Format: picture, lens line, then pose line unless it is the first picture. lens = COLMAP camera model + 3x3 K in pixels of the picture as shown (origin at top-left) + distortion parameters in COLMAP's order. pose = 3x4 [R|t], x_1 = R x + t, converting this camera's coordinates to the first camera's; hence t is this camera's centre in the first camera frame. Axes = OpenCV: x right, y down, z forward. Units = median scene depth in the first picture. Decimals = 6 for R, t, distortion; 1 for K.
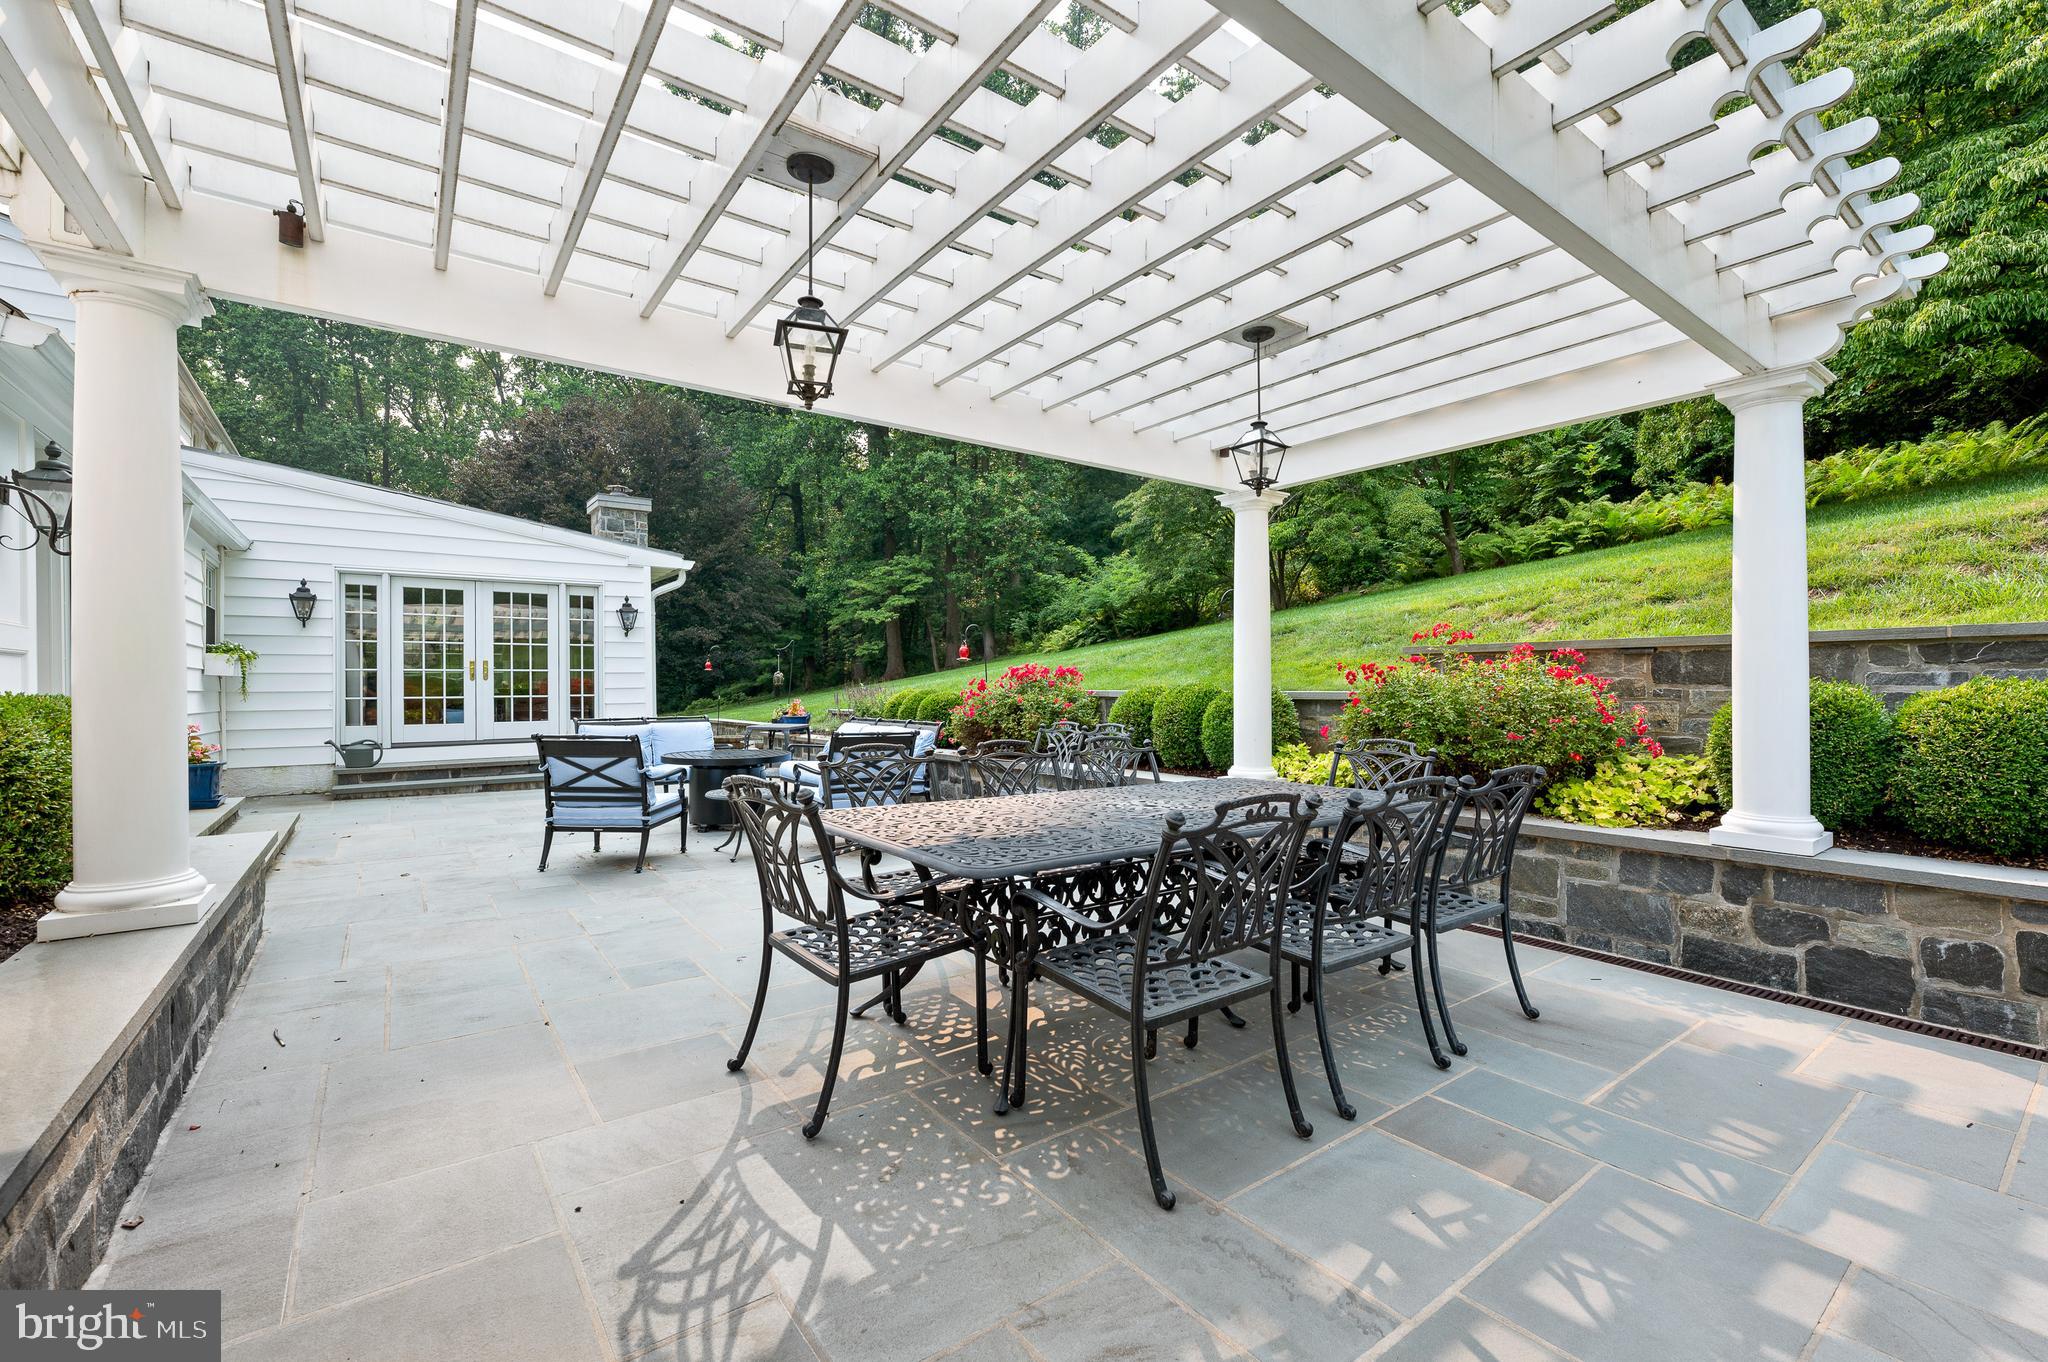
lens RADIAL K [[862.0, 0, 1016.8], [0, 862.0, 696.0], [0, 0, 1]] dist [0.000047, -0.000151]
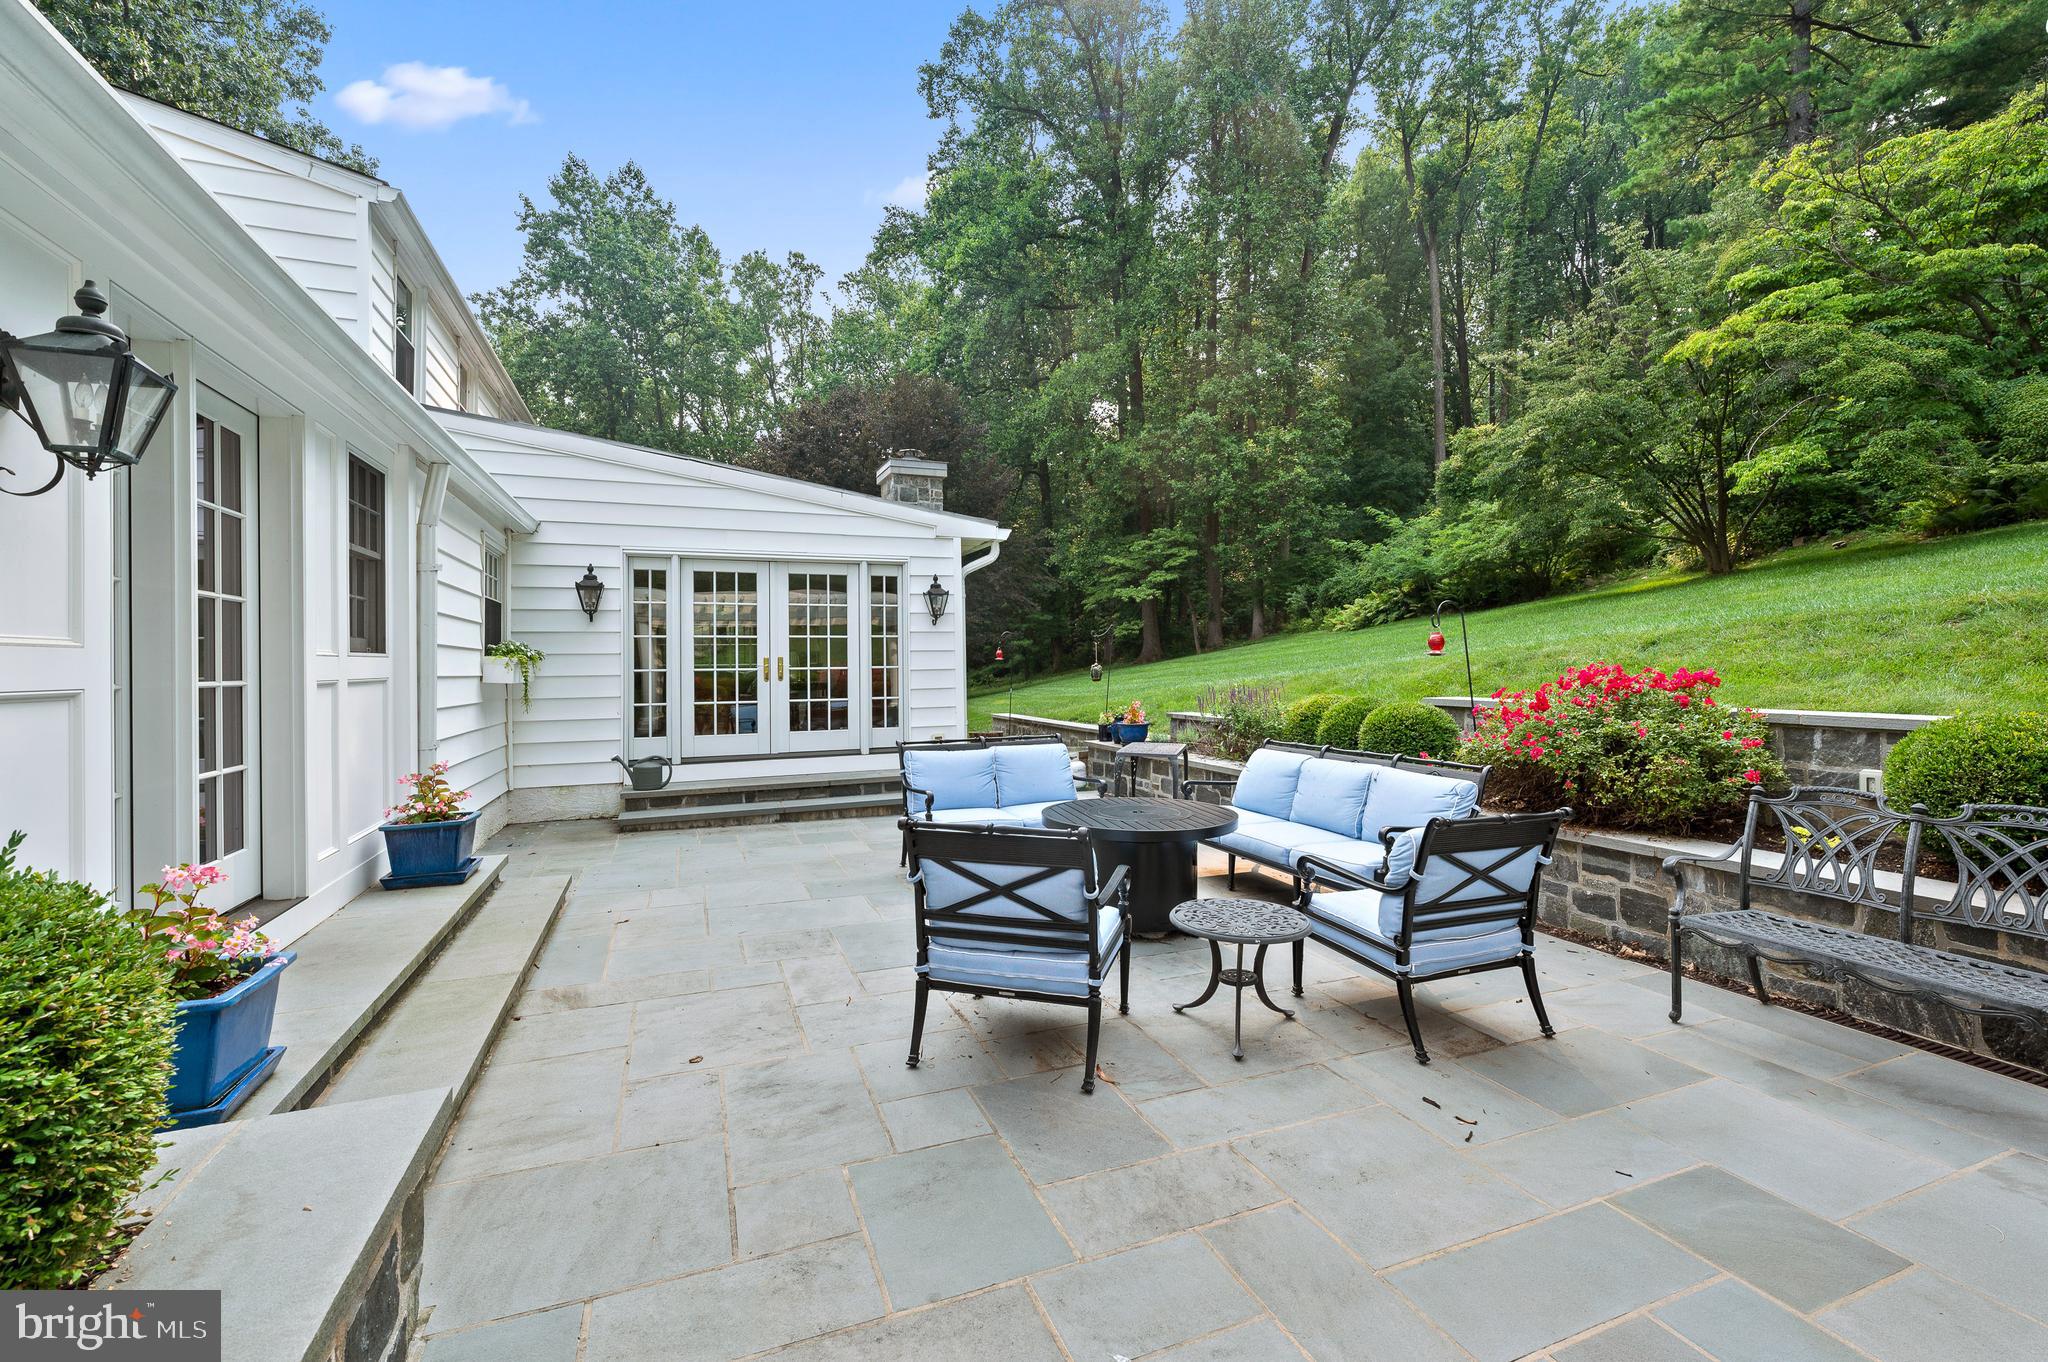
lens RADIAL K [[862.0, 0, 1025.3], [0, 862.0, 671.2], [0, 0, 1]] dist [0.000047, -0.000151]
pose [[0.968519, -0.002400, -0.248930, -0.161307], [0.001714, 0.999994, -0.002975, -0.022088], [0.248935, 0.002455, 0.968517, 0.227028]]
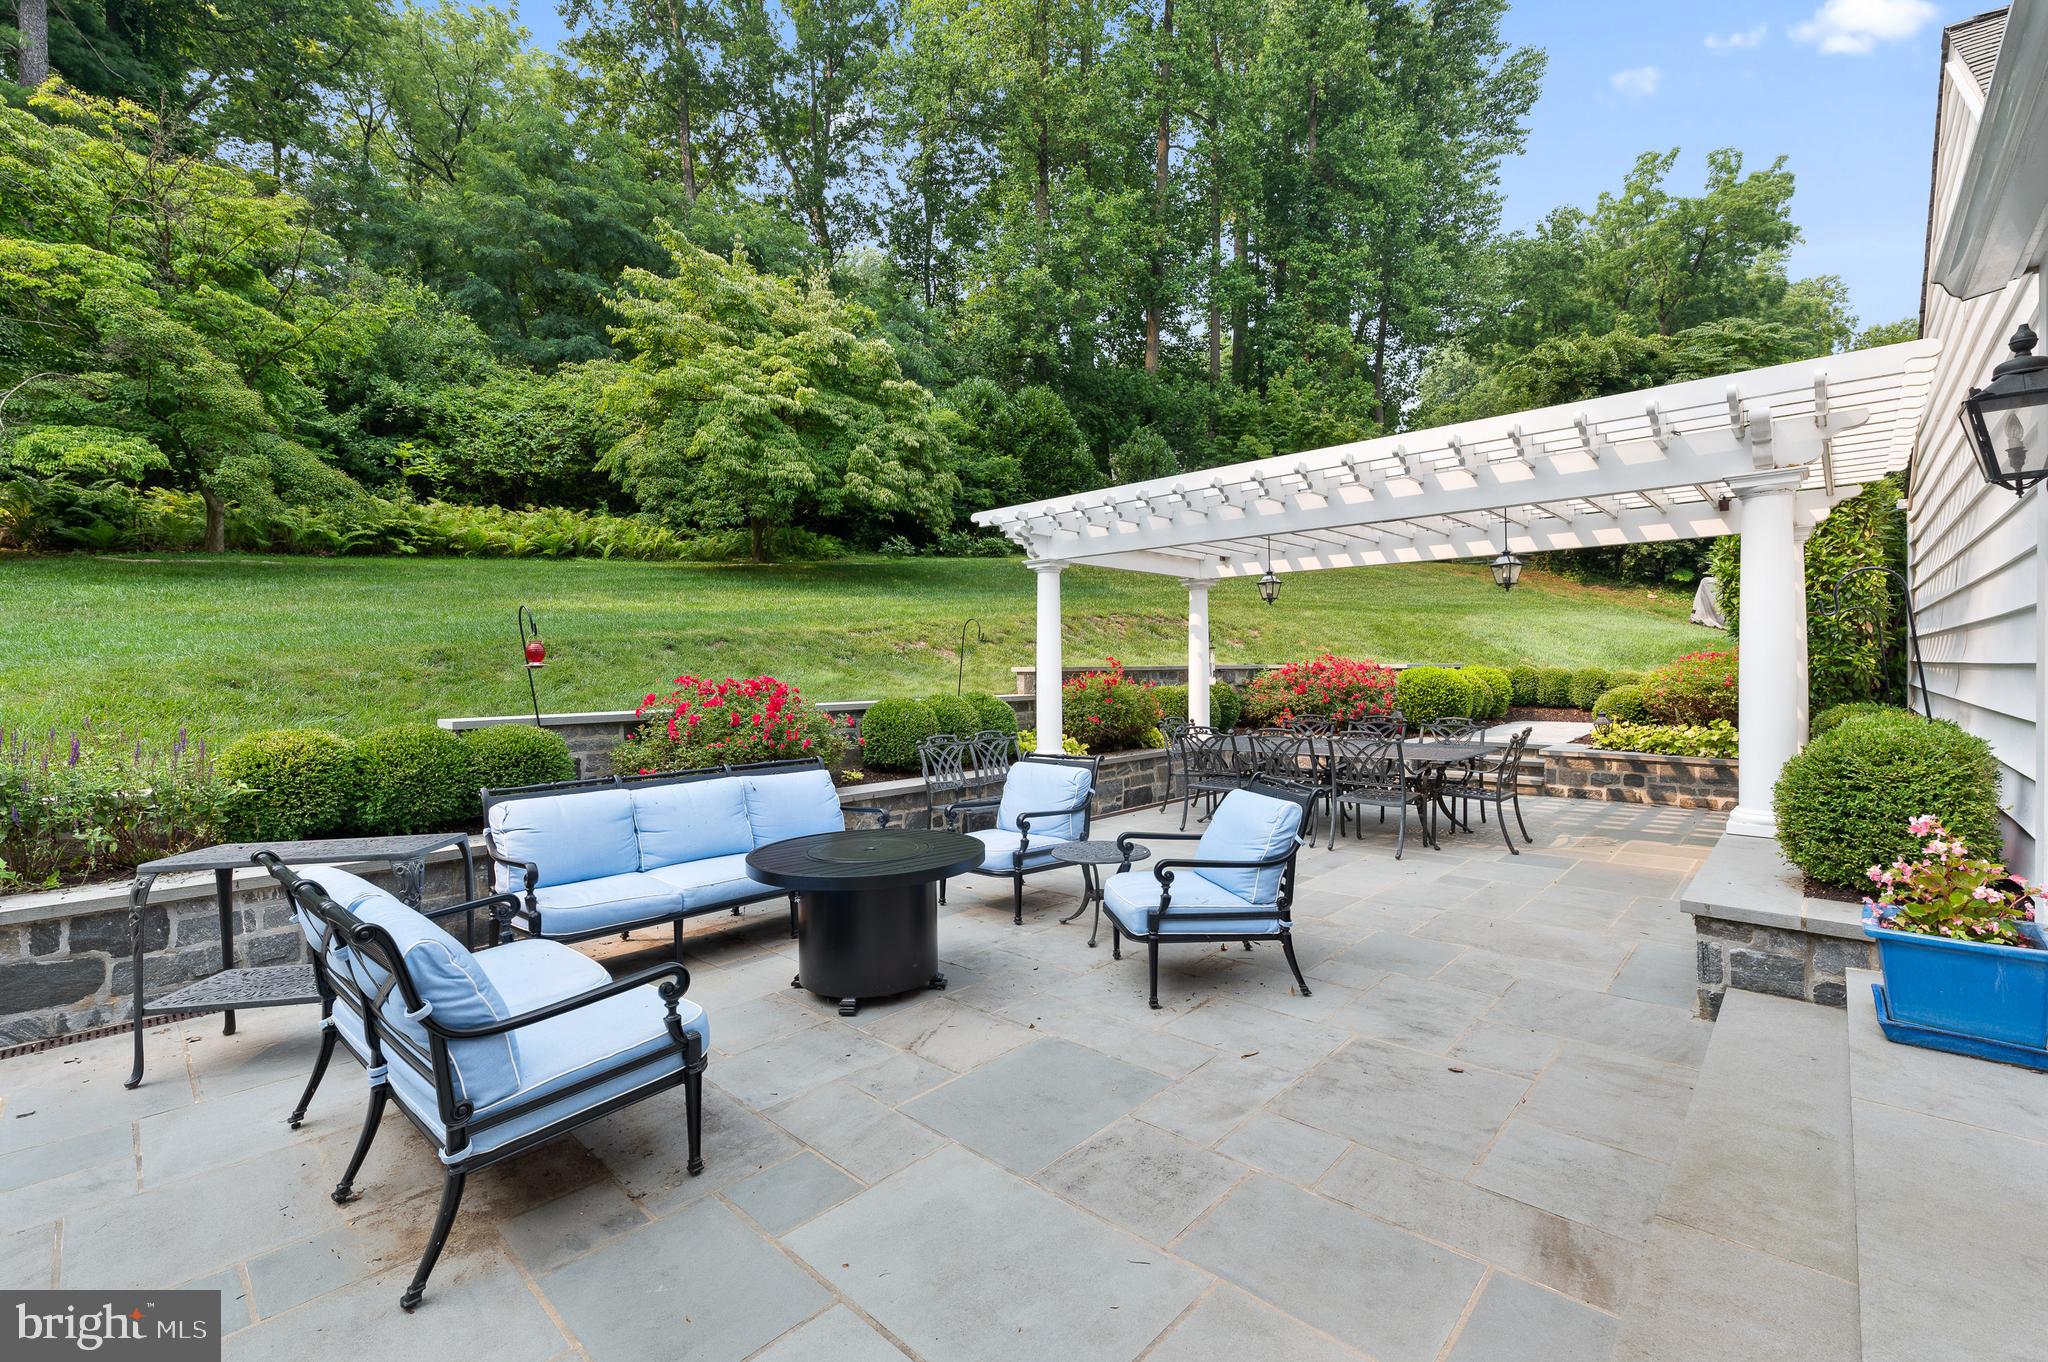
lens RADIAL K [[862.0, 0, 1021.2], [0, 862.0, 675.1], [0, 0, 1]] dist [0.000047, -0.000151]
pose [[-0.181705, -0.002927, 0.983349, -0.492386], [0.017143, 0.999834, 0.006144, -0.026384], [-0.983204, 0.017974, -0.181624, 0.566273]]
